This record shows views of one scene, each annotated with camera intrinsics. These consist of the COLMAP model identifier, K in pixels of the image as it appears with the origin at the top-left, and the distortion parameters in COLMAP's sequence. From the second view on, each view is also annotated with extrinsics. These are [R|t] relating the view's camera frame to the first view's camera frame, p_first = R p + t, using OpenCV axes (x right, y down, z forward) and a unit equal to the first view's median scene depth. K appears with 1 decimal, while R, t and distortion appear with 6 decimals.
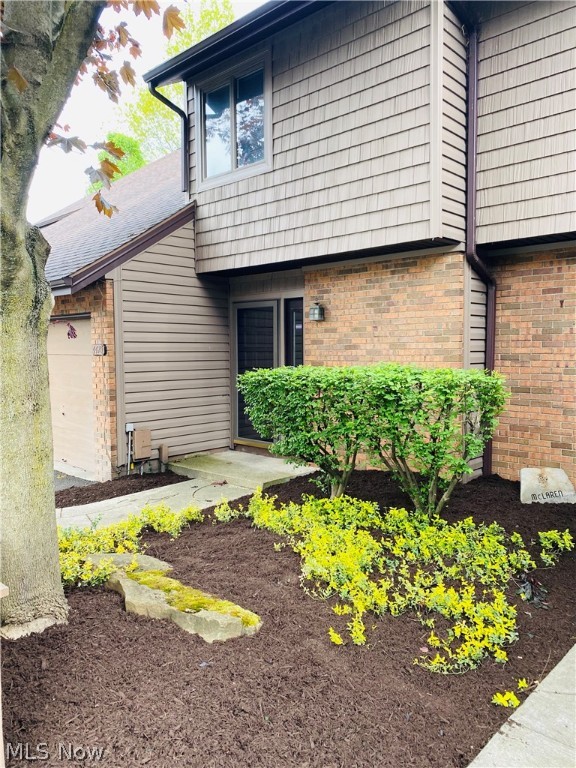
lens RADIAL K [[586.2, 0, 298.8], [0, 586.2, 384.2], [0, 0, 1]] dist [0.043784, -0.033499]
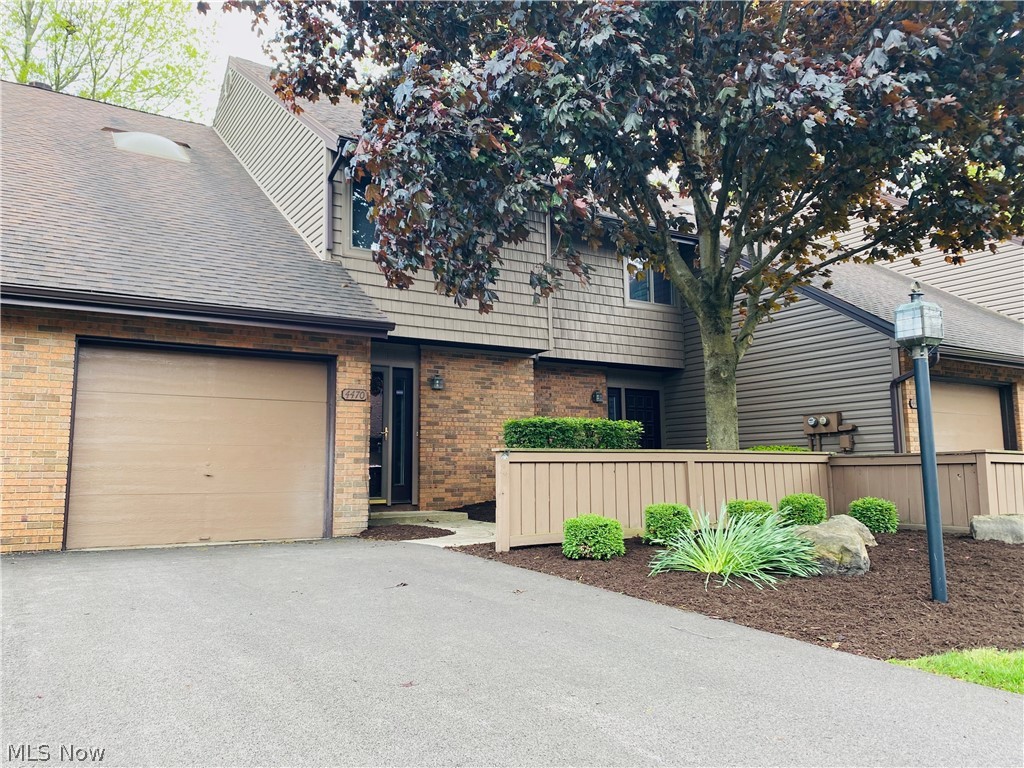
lens RADIAL K [[781.6, 0, 512.0], [0, 781.6, 384.0], [0, 0, 1]] dist [0.043784, -0.033499]
pose [[0.260835, 0.114676, 0.958548, -1.729024], [0.065948, 0.988484, -0.136203, 0.135496], [-0.963128, 0.098740, 0.250268, 0.468725]]
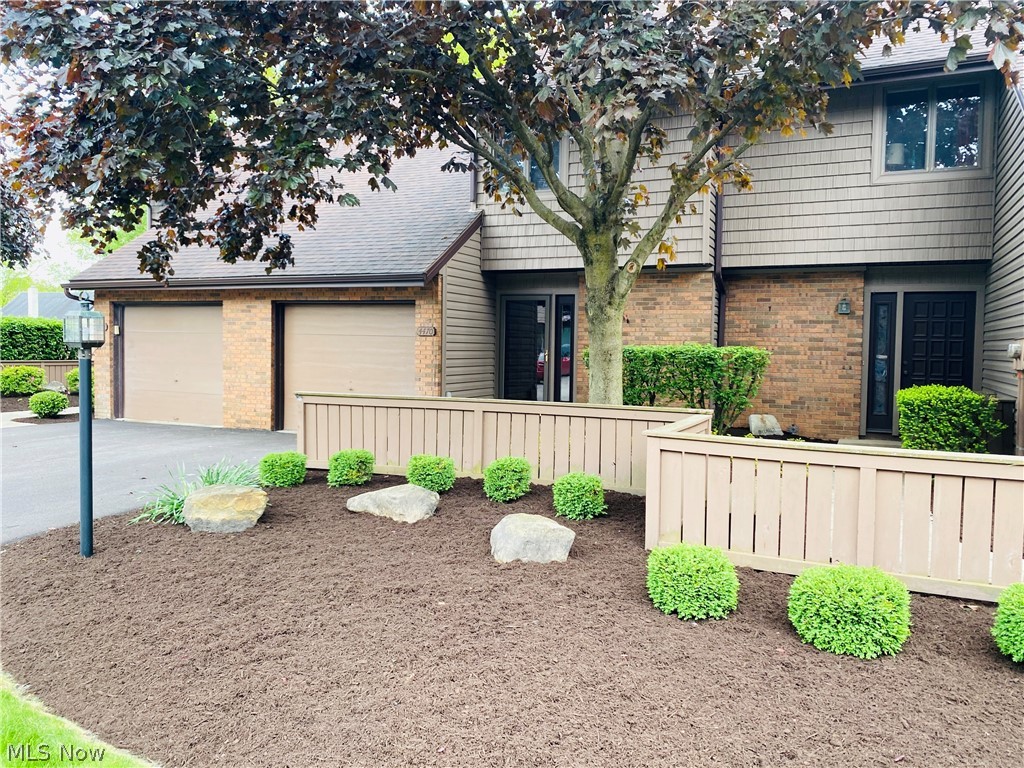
lens RADIAL K [[781.6, 0, 512.0], [0, 781.6, 384.0], [0, 0, 1]] dist [0.043784, -0.033499]
pose [[0.950290, 0.004299, 0.311335, -0.759893], [-0.002137, 0.999971, -0.007284, 0.069568], [-0.311358, 0.006257, 0.950272, -0.671614]]
